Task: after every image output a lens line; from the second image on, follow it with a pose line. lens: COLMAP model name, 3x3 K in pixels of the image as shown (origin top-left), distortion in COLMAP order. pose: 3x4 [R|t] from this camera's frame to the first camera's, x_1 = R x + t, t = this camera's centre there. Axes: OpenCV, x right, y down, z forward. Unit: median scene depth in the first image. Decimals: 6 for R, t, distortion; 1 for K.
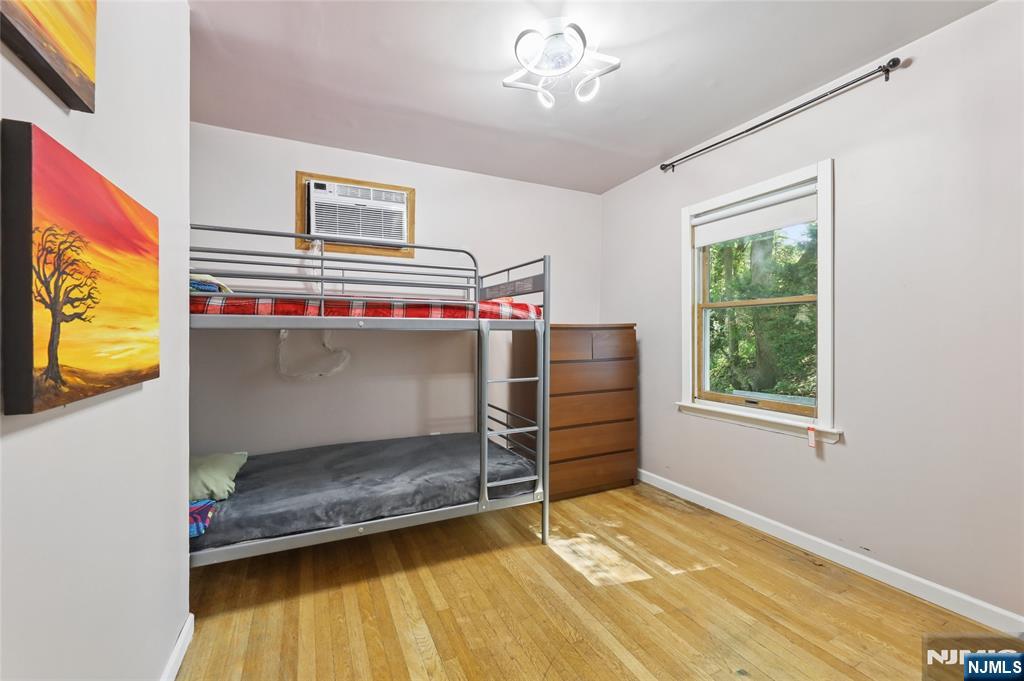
lens RADIAL K [[425.9, 0, 505.7], [0, 425.9, 342.2], [0, 0, 1]] dist [0.000810, -0.000142]
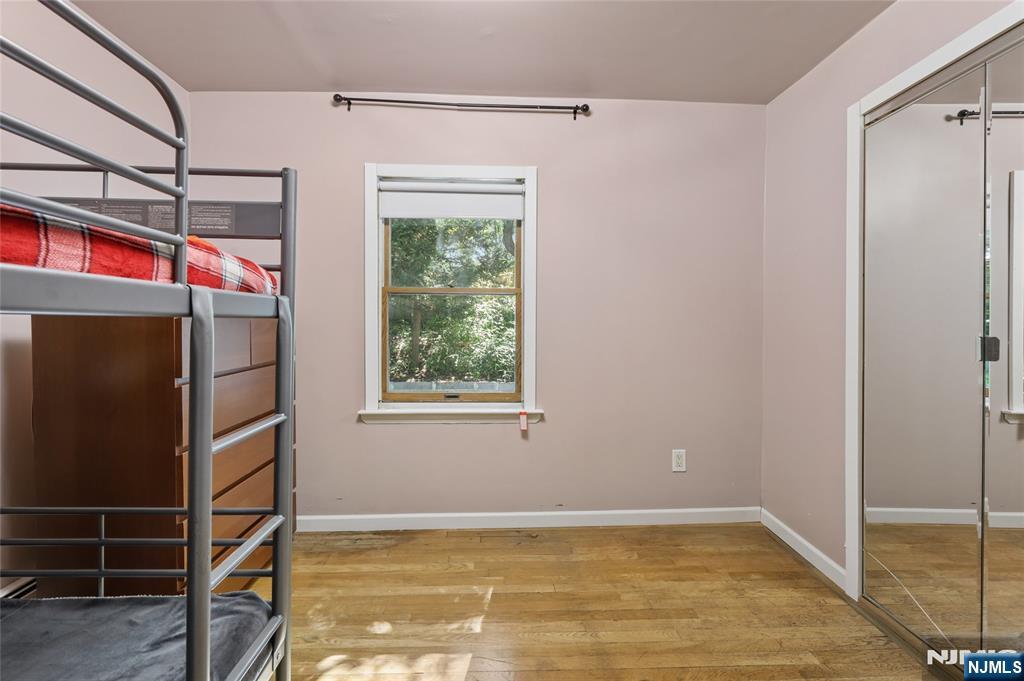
lens RADIAL K [[433.3, 0, 511.1], [0, 433.3, 328.9], [0, 0, 1]] dist [-0.001264, -0.000376]
pose [[0.391223, -0.010336, 0.920238, -0.273581], [0.007515, 0.999939, 0.008036, -0.016684], [-0.920265, 0.003771, 0.391277, 0.555839]]
